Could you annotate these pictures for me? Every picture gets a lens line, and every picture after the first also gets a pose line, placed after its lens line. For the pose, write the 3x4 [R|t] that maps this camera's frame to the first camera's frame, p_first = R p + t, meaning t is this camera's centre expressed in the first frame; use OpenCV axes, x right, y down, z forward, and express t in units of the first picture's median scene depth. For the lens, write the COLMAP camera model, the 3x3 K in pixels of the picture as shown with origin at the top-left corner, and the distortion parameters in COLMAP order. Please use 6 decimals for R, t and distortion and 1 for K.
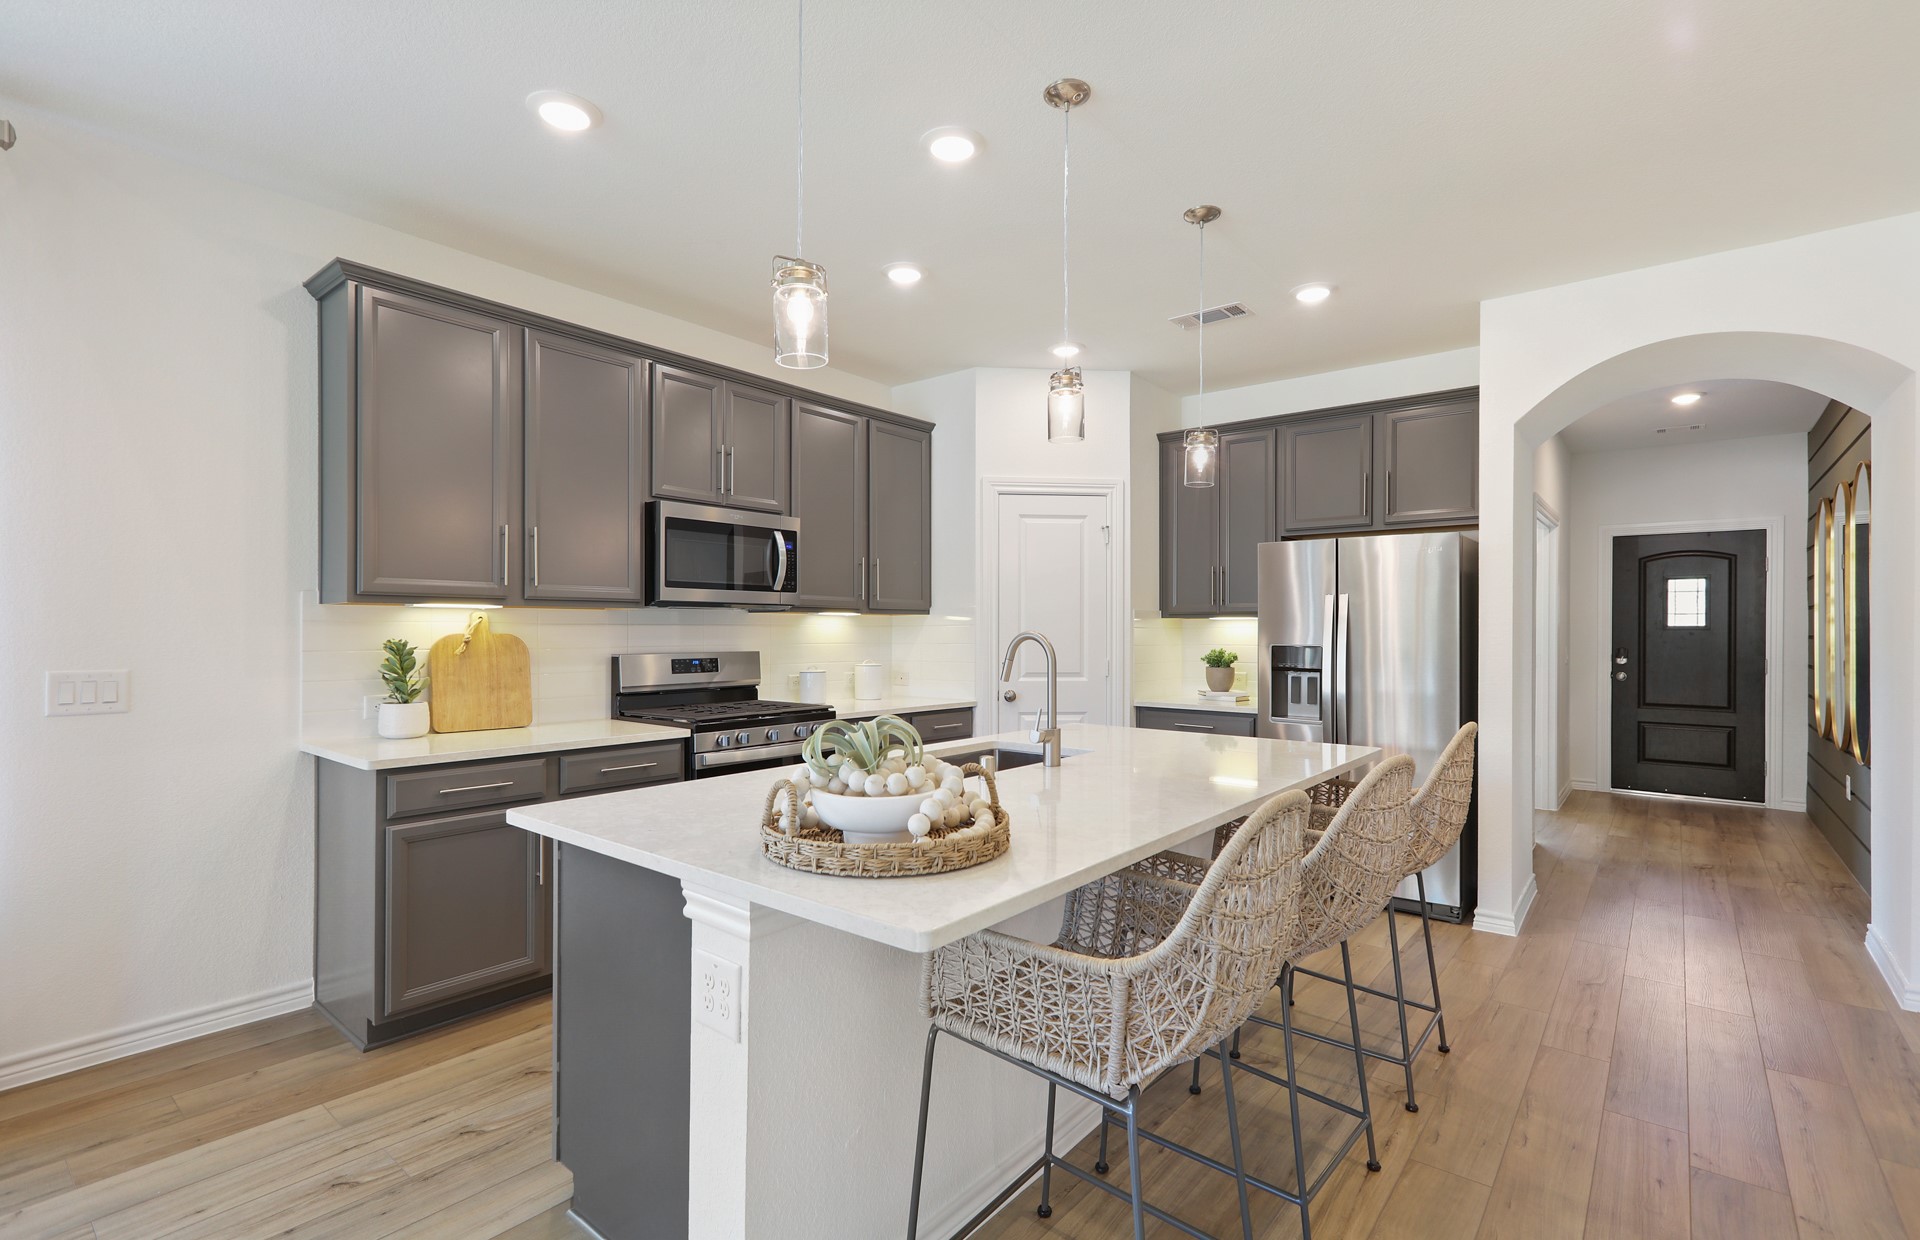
lens RADIAL K [[879.4, 0, 953.0], [0, 879.4, 625.4], [0, 0, 1]] dist [0.003700, 0.000087]
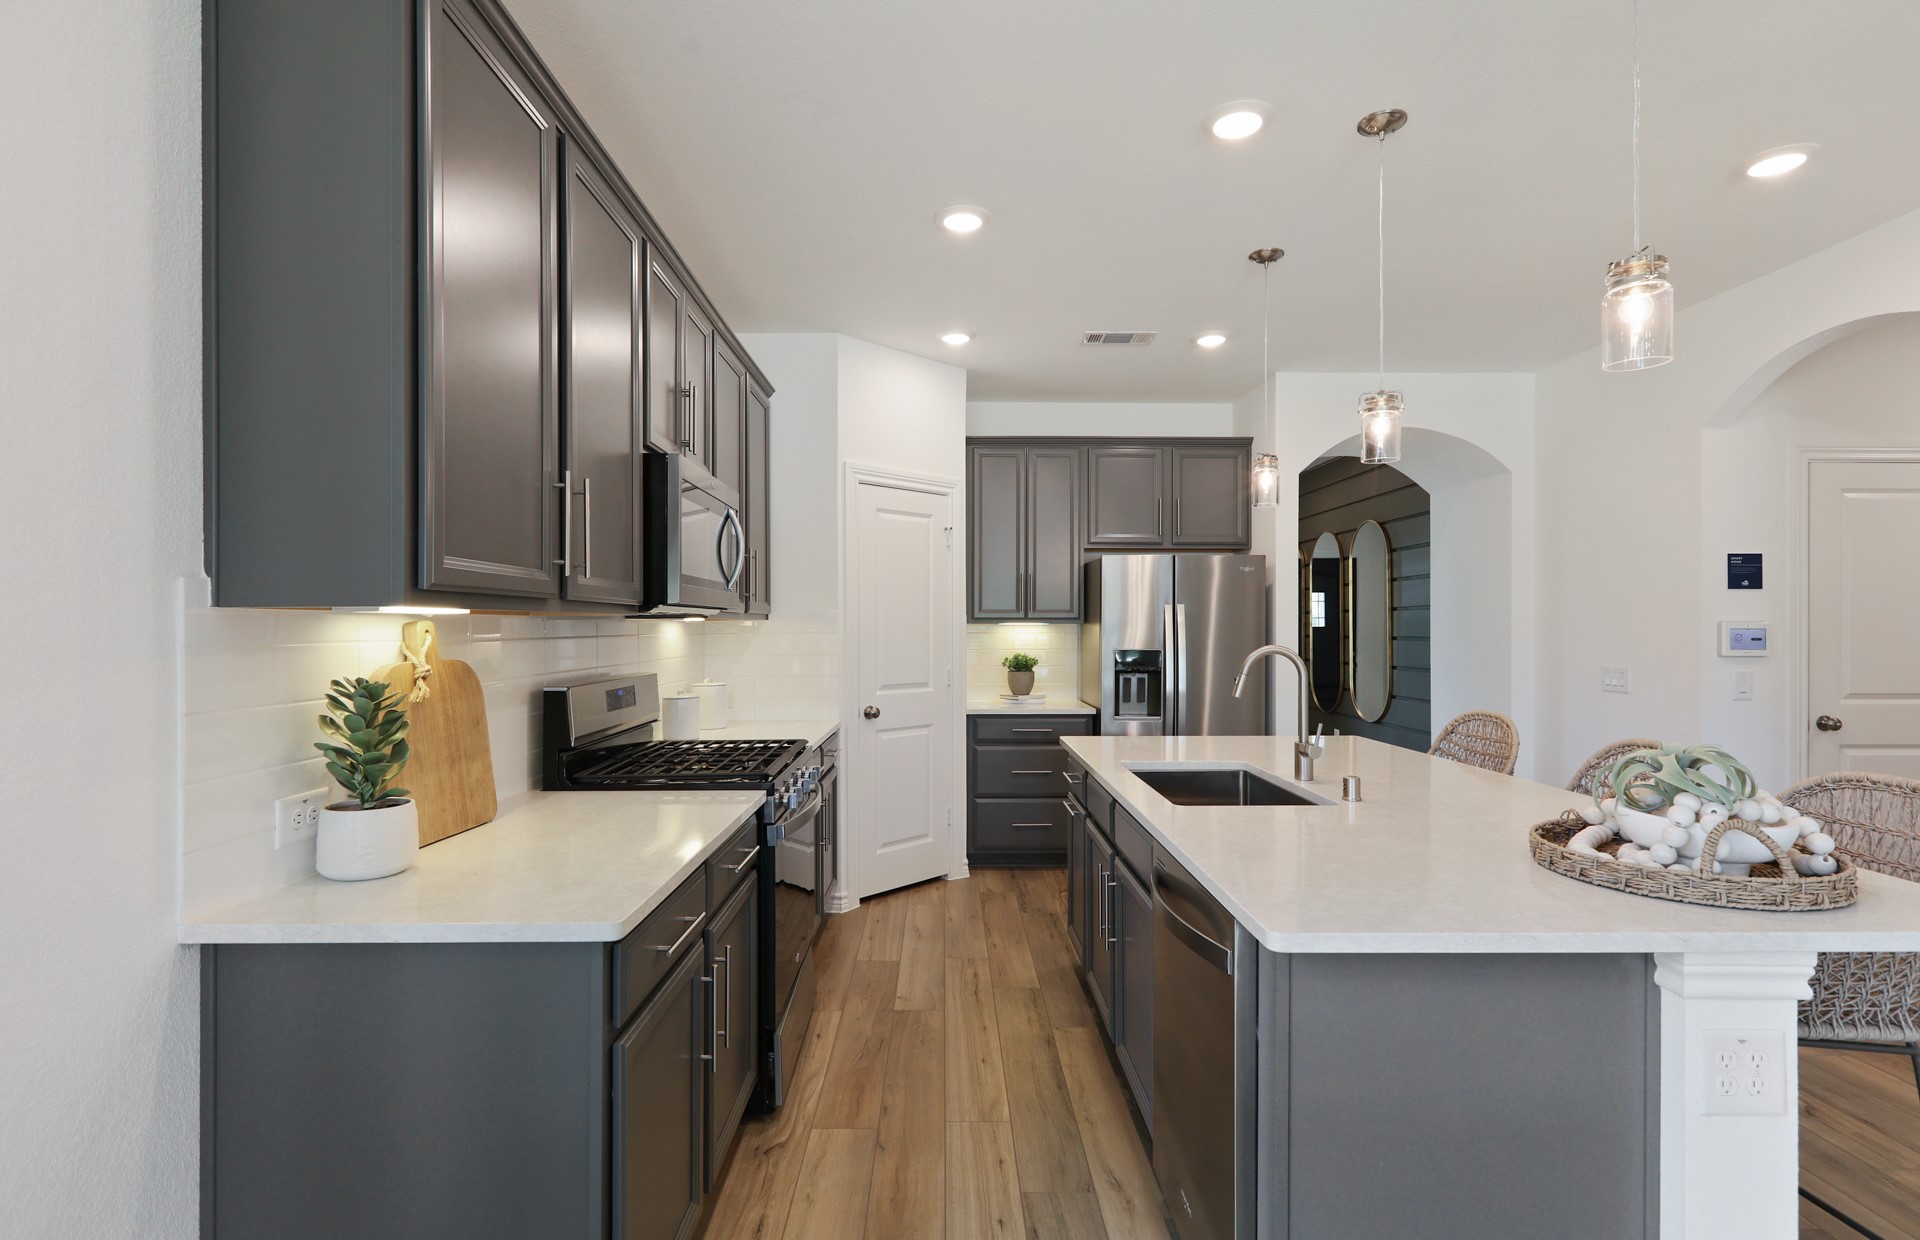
lens RADIAL K [[901.4, 0, 956.8], [0, 901.4, 623.0], [0, 0, 1]] dist [0.000265, 0.001076]
pose [[0.762195, -0.000346, 0.647348, -0.494914], [0.000850, 1.000000, -0.000467, -0.010456], [-0.647347, 0.000906, 0.762195, 0.275569]]
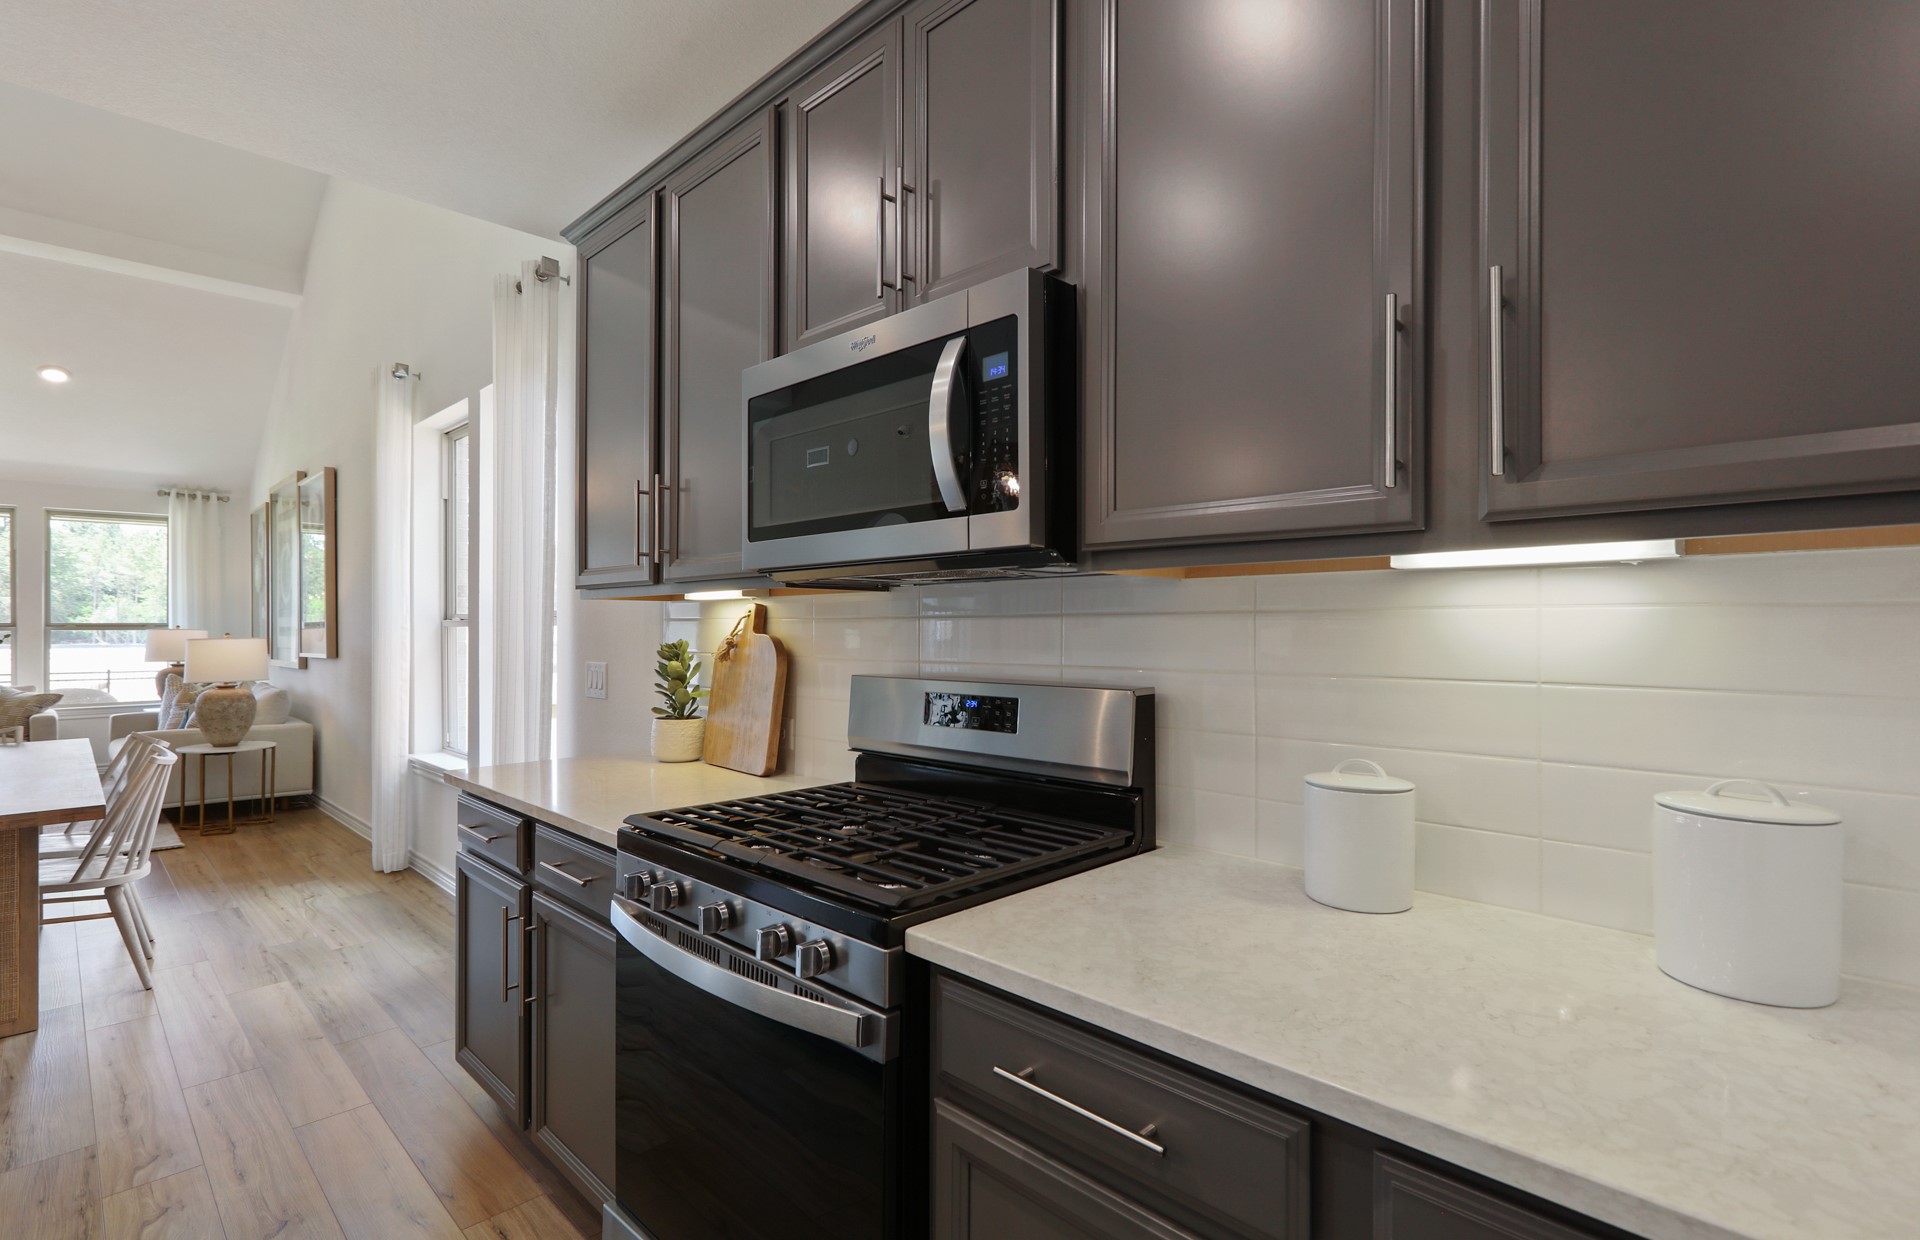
lens RADIAL K [[901.4, 0, 956.8], [0, 901.4, 623.0], [0, 0, 1]] dist [0.000265, 0.001076]
pose [[-0.089350, -0.009207, -0.995958, 0.130441], [0.004543, 0.999943, -0.009652, 0.006201], [0.995990, -0.005387, -0.089303, 0.935777]]
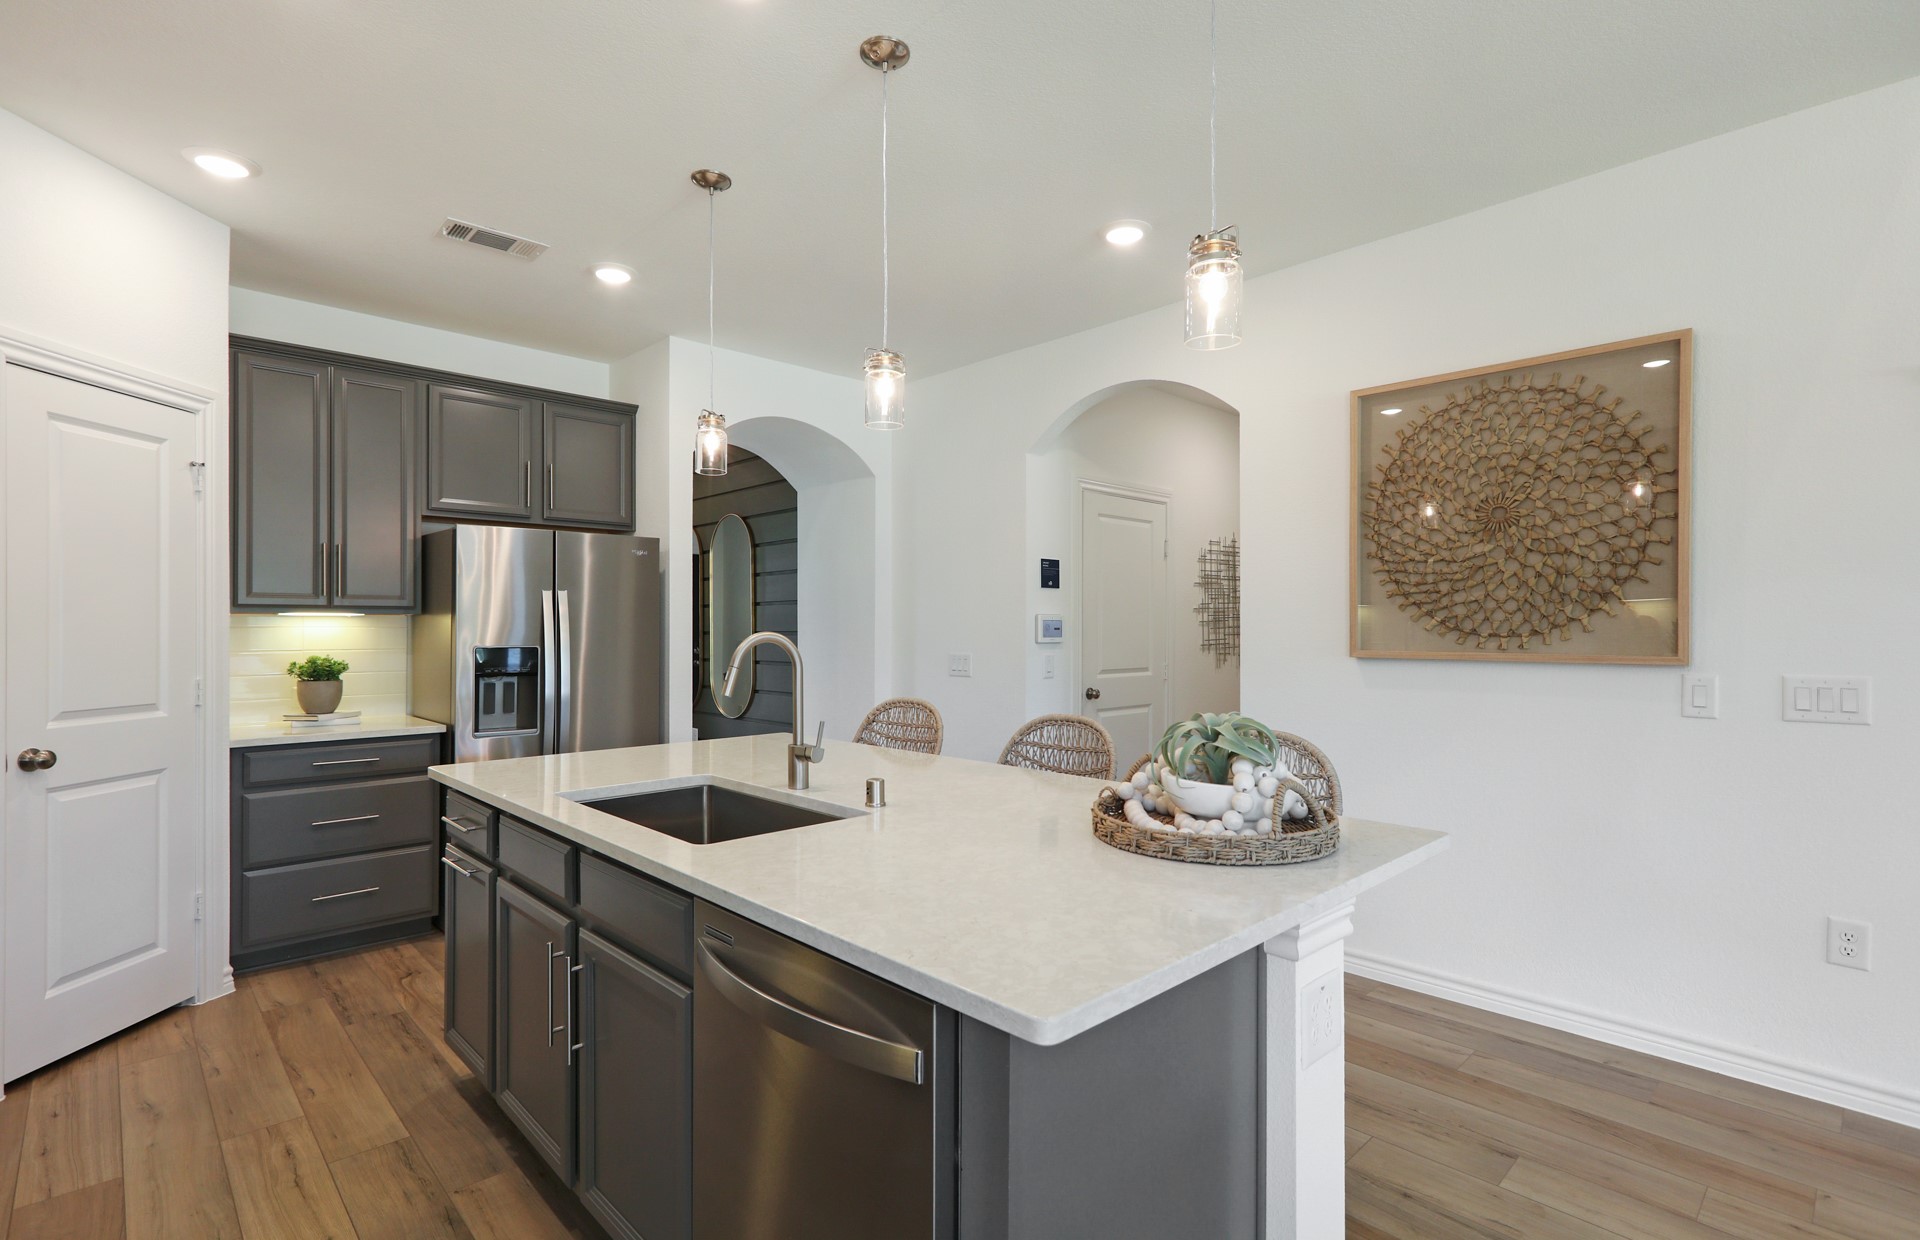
lens RADIAL K [[908.0, 0, 956.6], [0, 908.0, 624.9], [0, 0, 1]] dist [0.001105, 0.001144]
pose [[0.124990, -0.000621, 0.992158, -0.433142], [0.001055, 0.999999, 0.000493, 0.000609], [-0.992157, 0.000985, 0.124990, 0.427112]]
